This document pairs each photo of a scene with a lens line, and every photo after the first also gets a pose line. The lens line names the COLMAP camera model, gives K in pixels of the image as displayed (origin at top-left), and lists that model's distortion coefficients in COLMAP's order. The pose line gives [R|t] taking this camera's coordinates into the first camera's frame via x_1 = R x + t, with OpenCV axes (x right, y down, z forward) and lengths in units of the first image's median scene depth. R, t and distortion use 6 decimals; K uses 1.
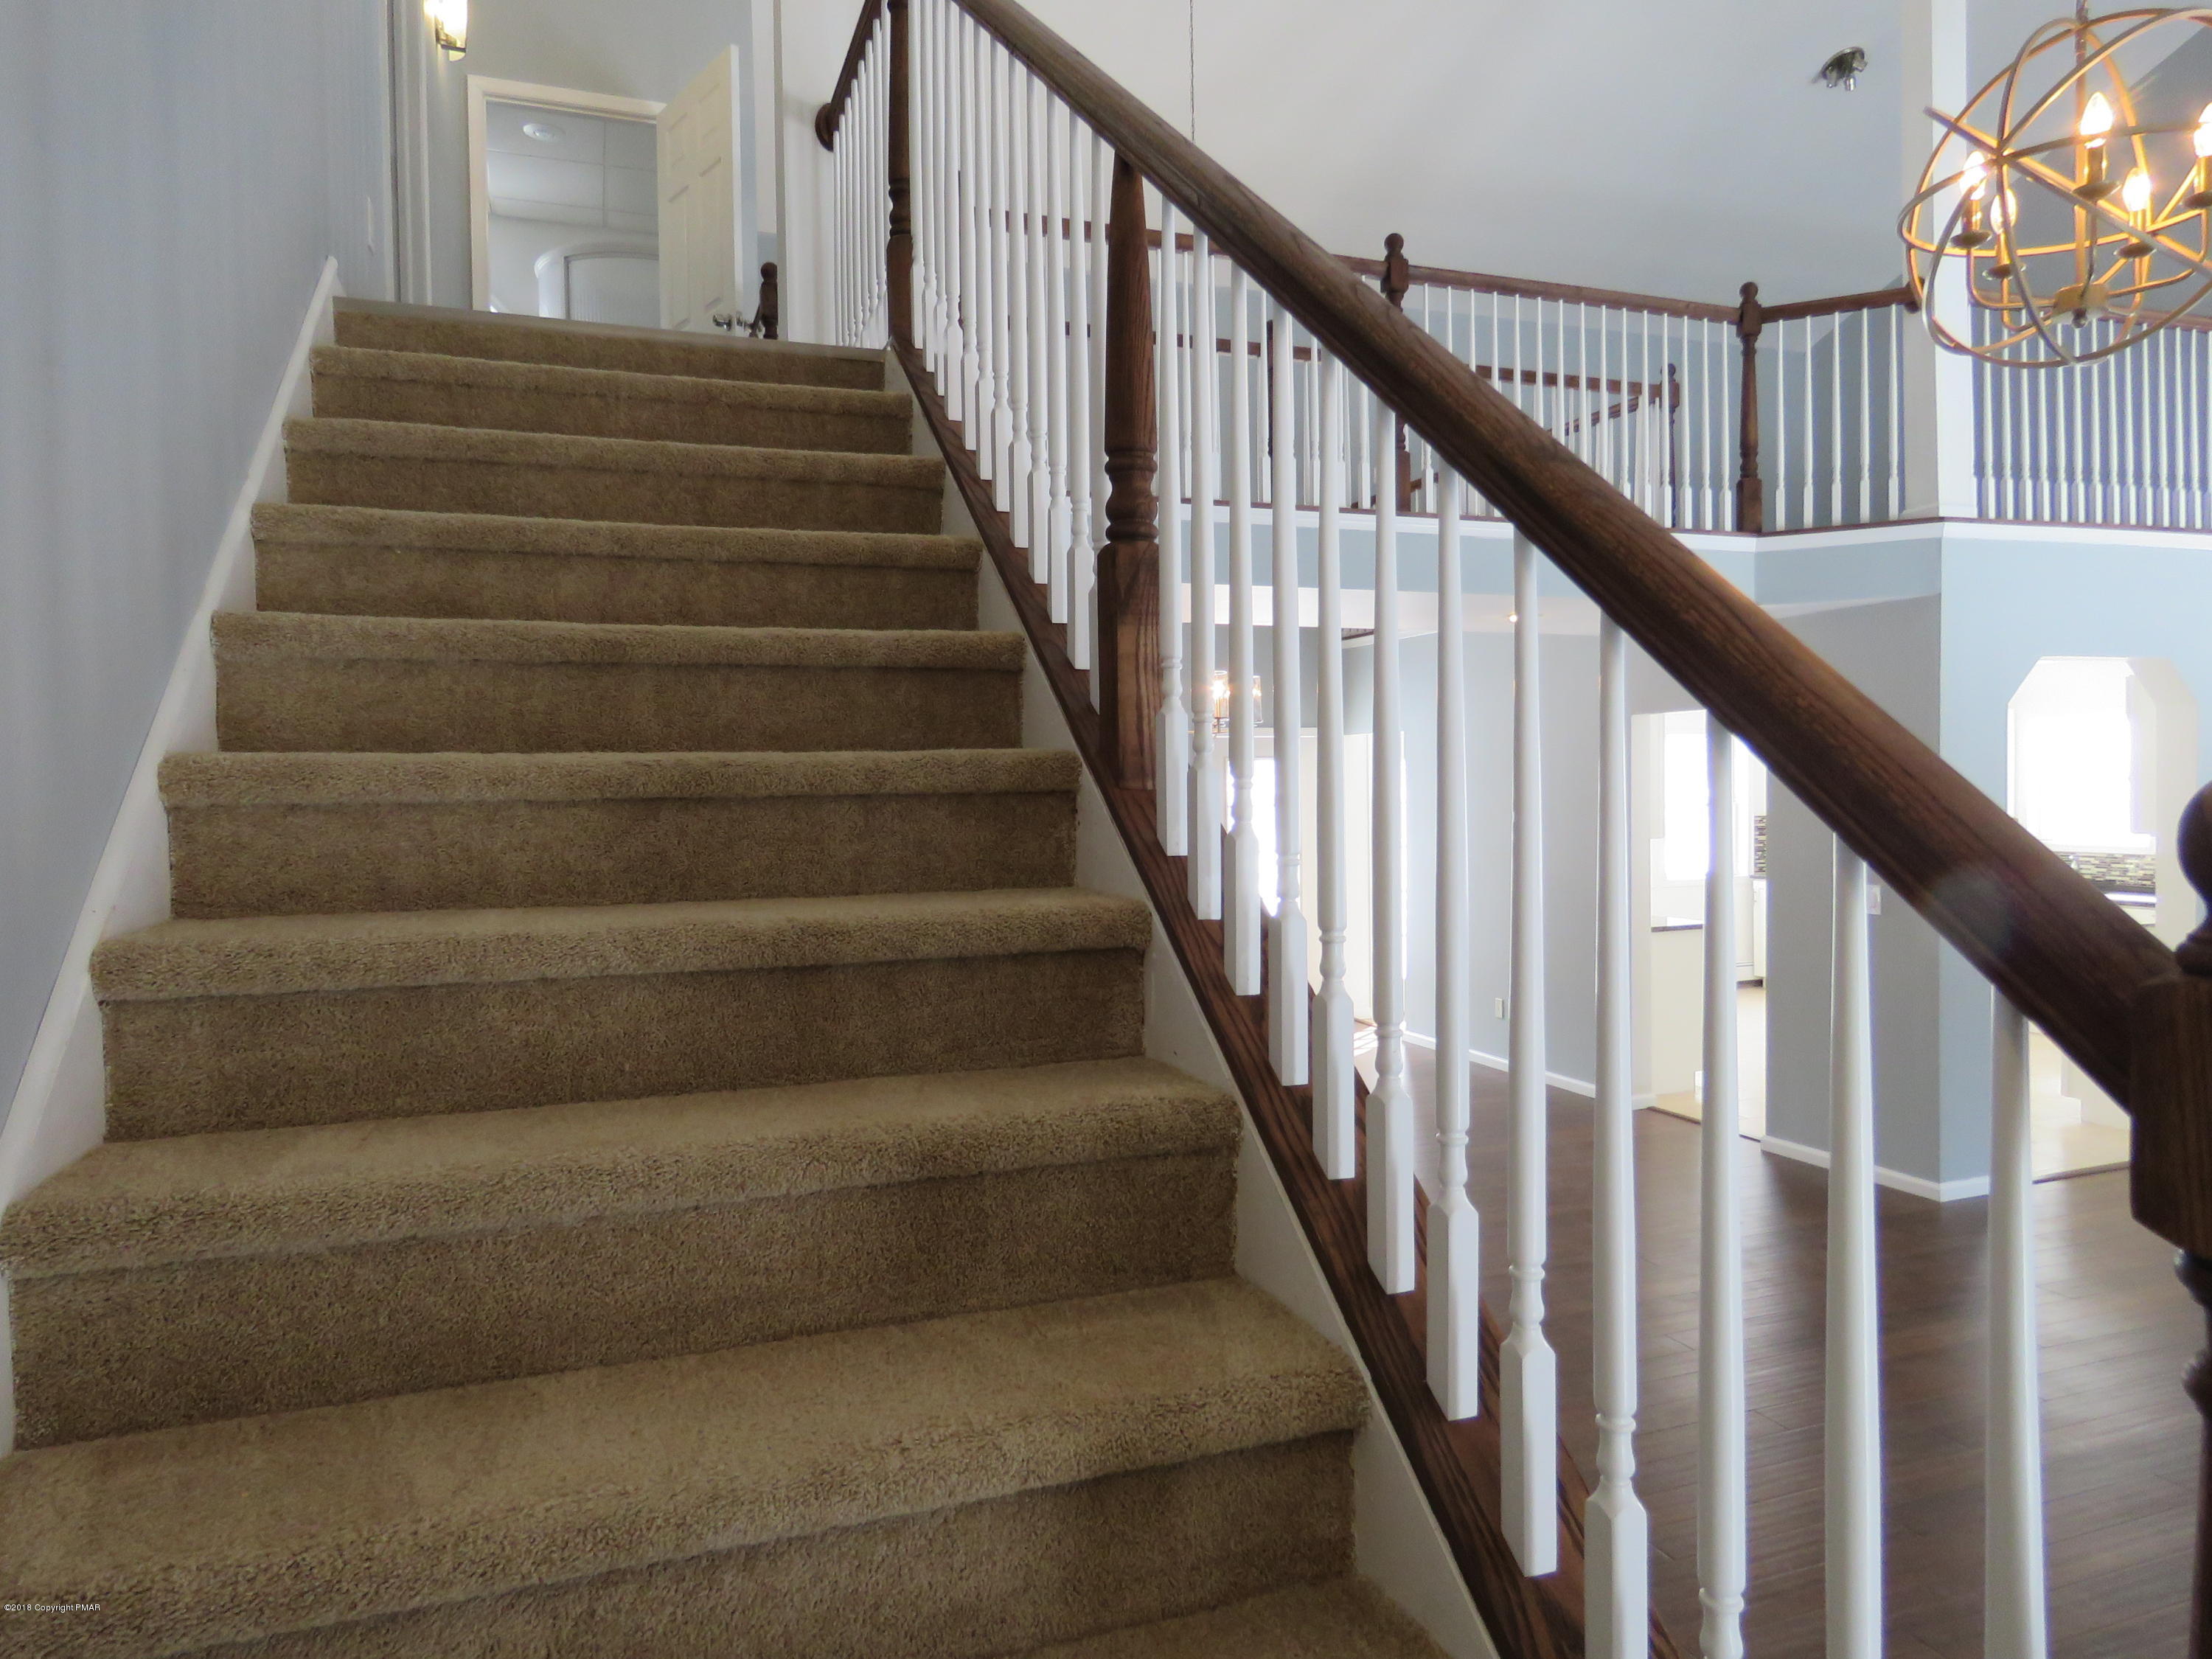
lens RADIAL K [[1422.2, 0, 1106.0], [0, 1422.2, 829.5], [0, 0, 1]] dist [-0.001755, 0.002659]
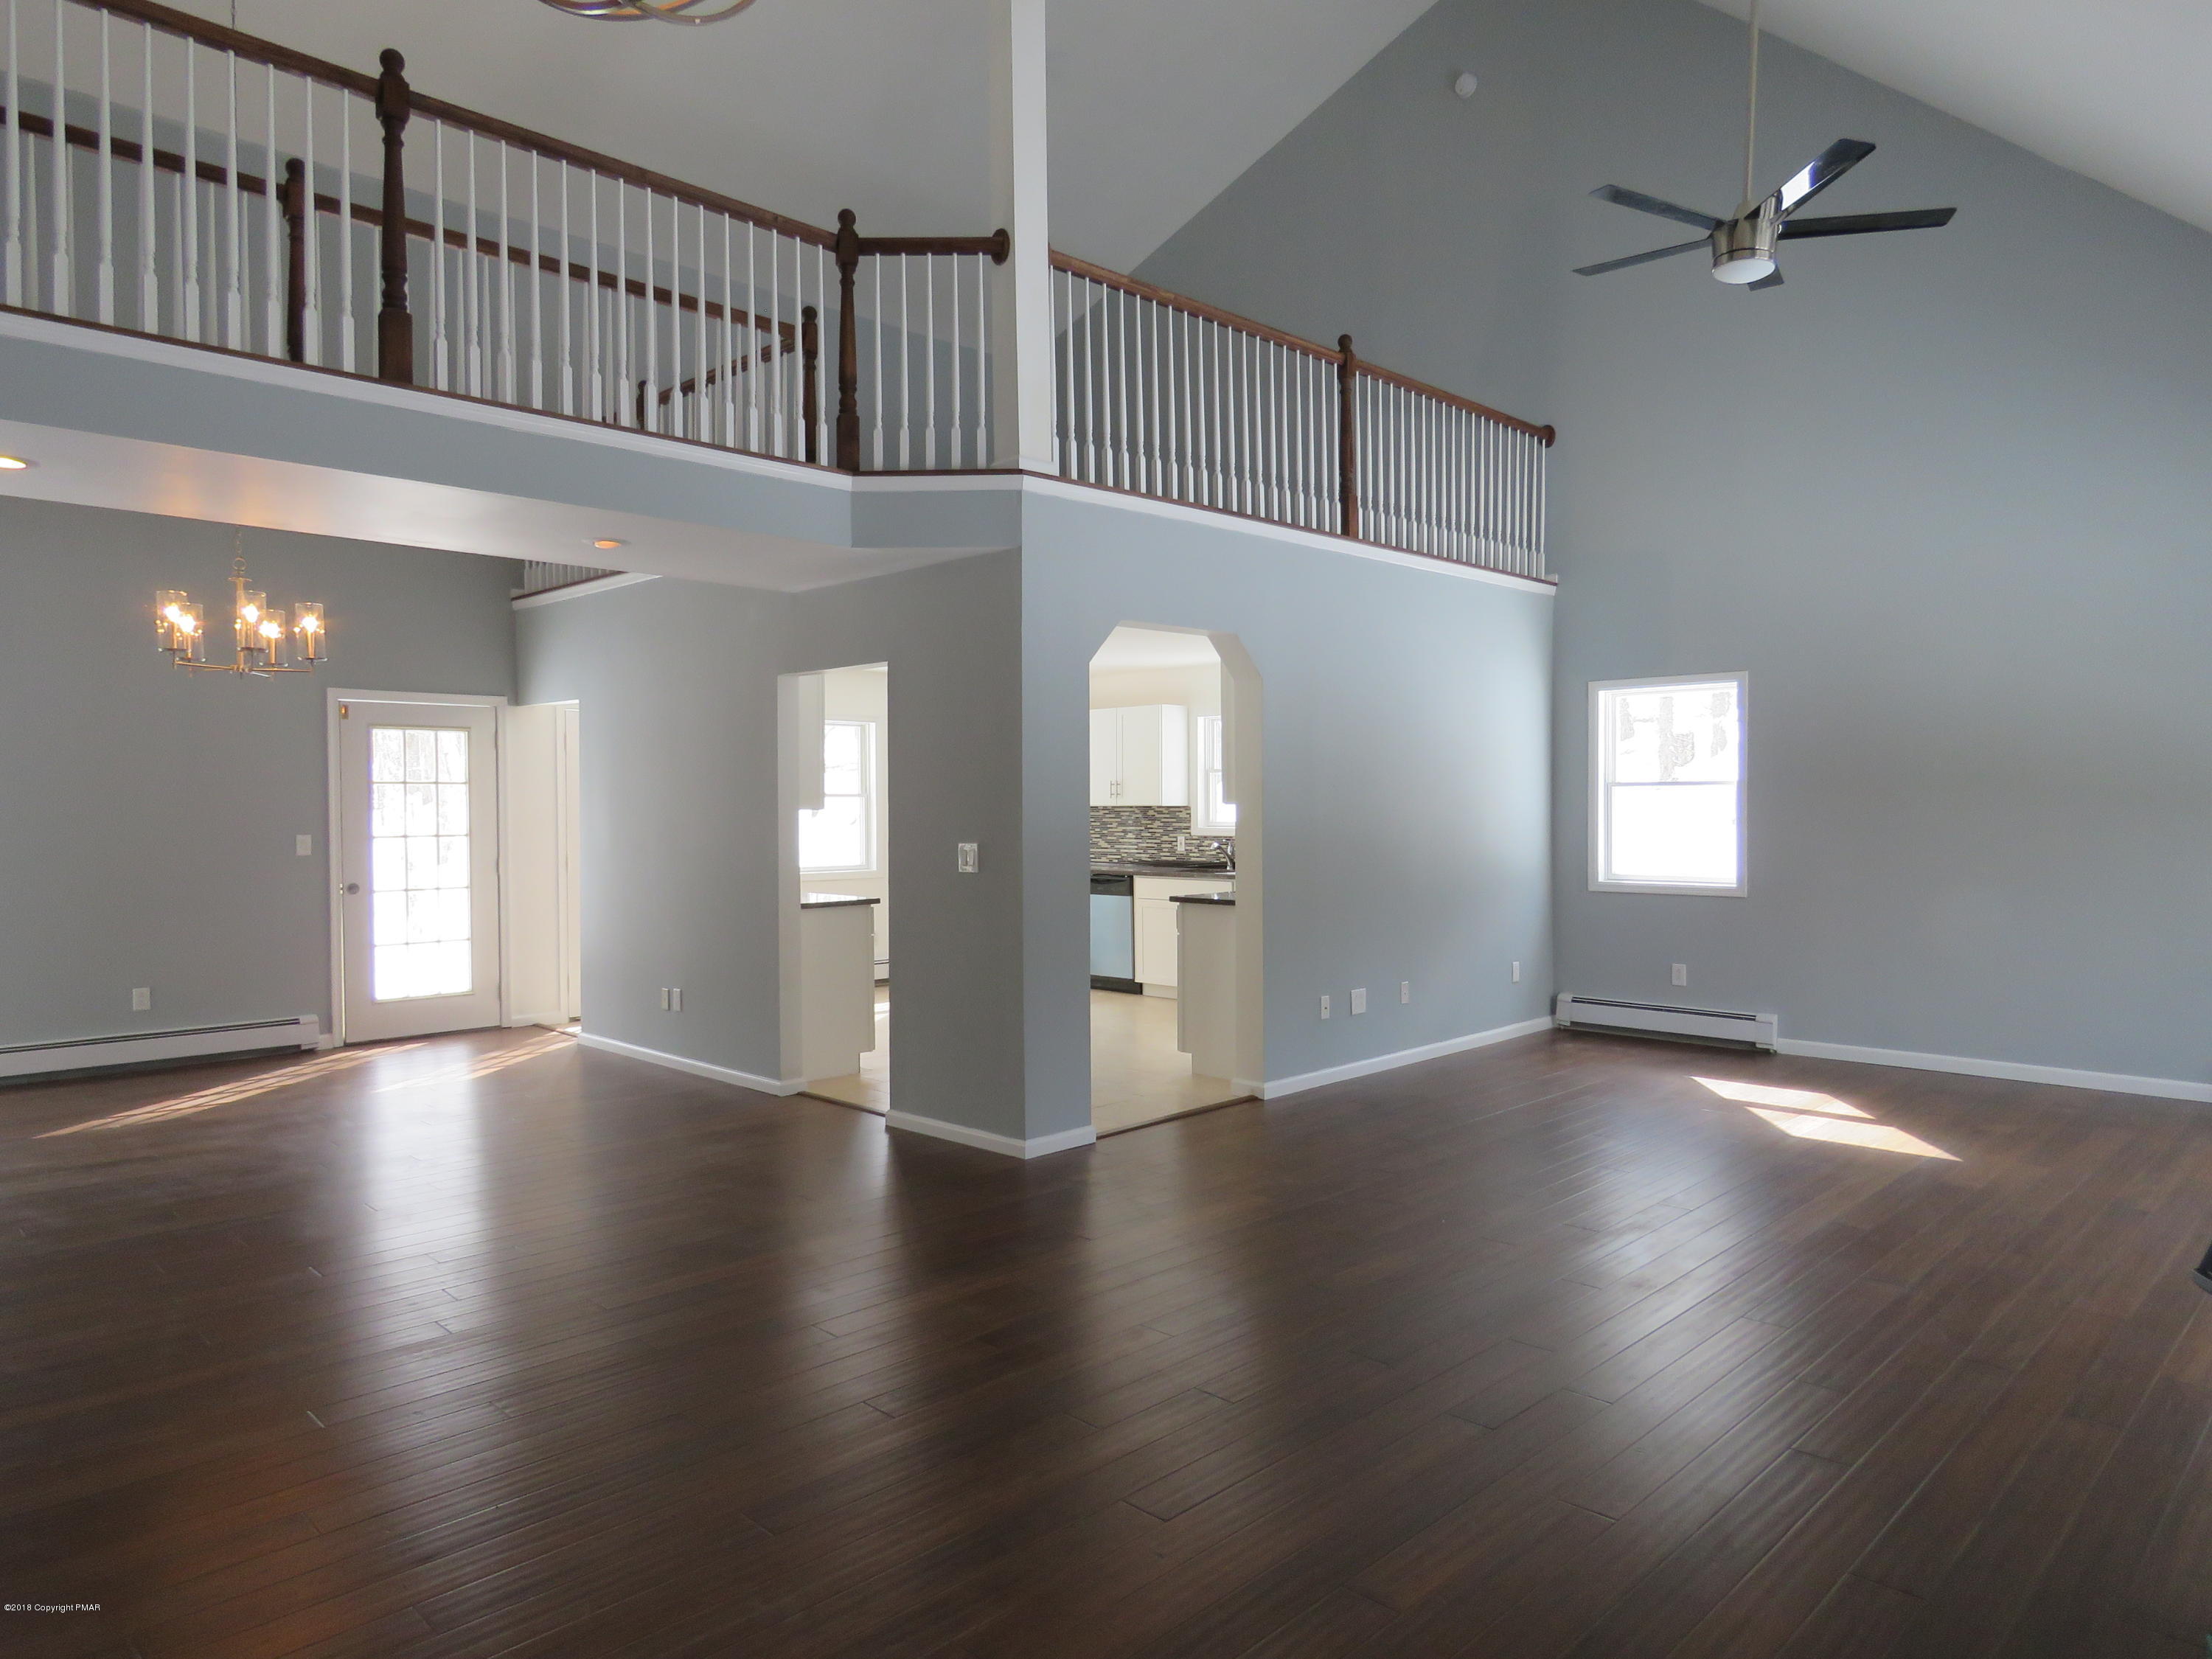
lens RADIAL K [[1422.2, 0, 1106.0], [0, 1422.2, 829.5], [0, 0, 1]] dist [-0.001755, 0.002659]
pose [[0.907262, 0.003465, 0.420552, 0.211757], [0.005149, 0.999800, -0.019346, 0.050194], [-0.420534, 0.019718, 0.907062, 0.070700]]
